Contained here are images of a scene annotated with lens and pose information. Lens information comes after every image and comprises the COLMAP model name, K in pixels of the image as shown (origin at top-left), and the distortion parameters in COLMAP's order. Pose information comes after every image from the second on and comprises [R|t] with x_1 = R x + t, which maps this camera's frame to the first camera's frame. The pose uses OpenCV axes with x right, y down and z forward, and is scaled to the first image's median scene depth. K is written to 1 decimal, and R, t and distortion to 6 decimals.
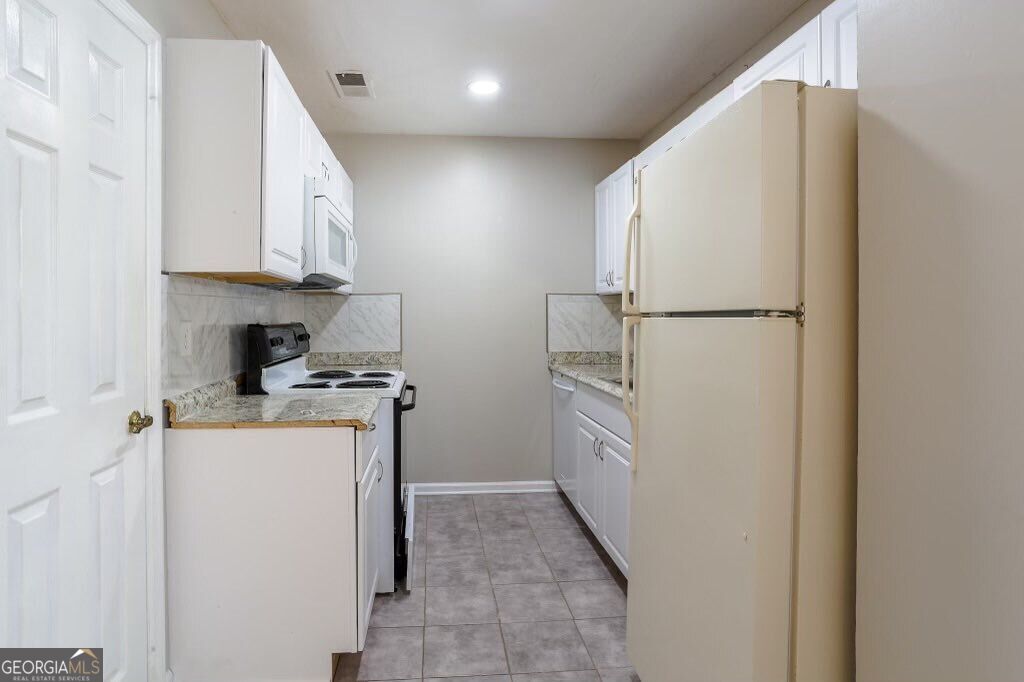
lens RADIAL K [[529.5, 0, 470.9], [0, 529.5, 319.0], [0, 0, 1]] dist [-0.061603, 0.042794]
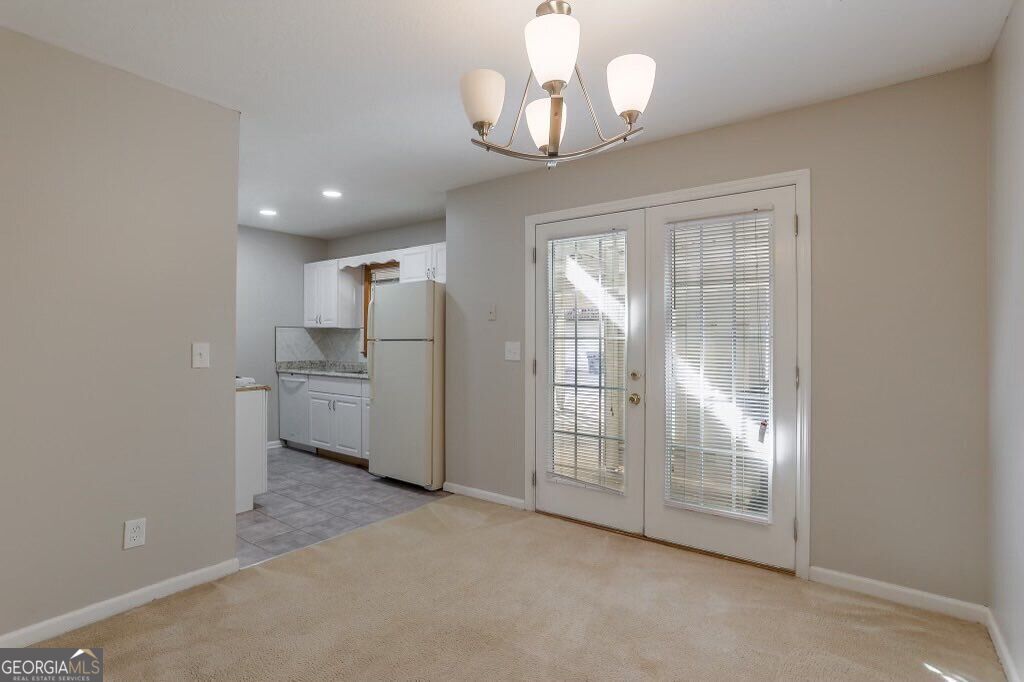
lens RADIAL K [[499.9, 0, 512.0], [0, 499.9, 336.7], [0, 0, 1]] dist [-0.059086, 0.034265]
pose [[0.653802, 0.007483, 0.756628, -0.703438], [0.000811, 0.999944, -0.010590, 0.001475], [-0.756665, 0.007538, 0.653760, -0.735025]]
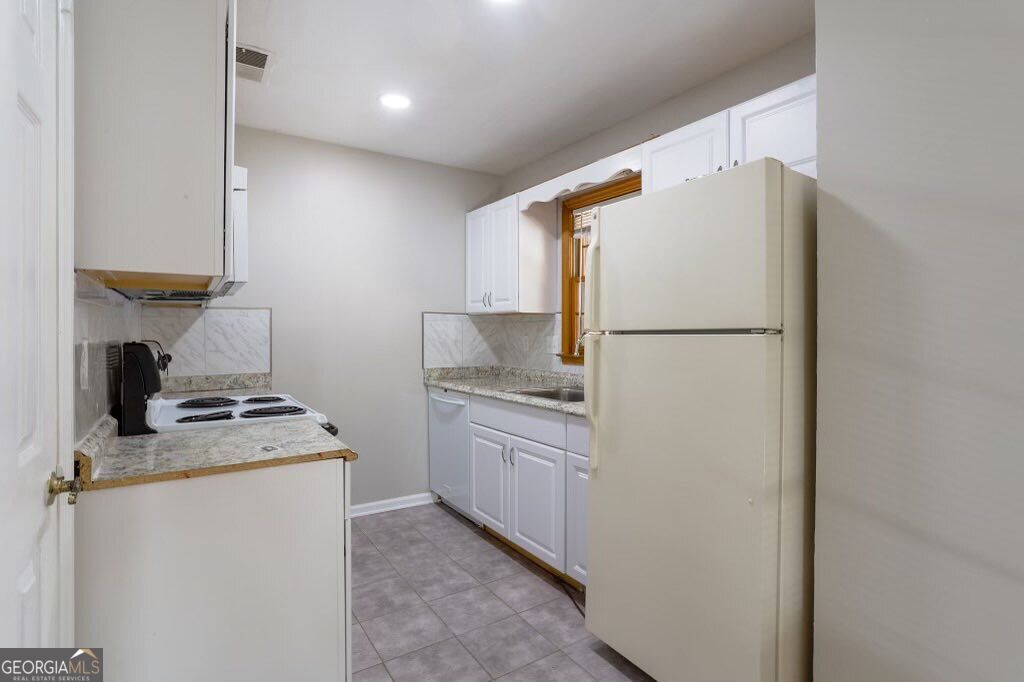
lens RADIAL K [[499.9, 0, 512.0], [0, 499.9, 336.7], [0, 0, 1]] dist [-0.059086, 0.034265]
pose [[0.871495, -0.000207, 0.490405, -0.238851], [0.000711, 0.999999, -0.000840, 0.001326], [-0.490405, 0.001081, 0.871494, 0.084875]]
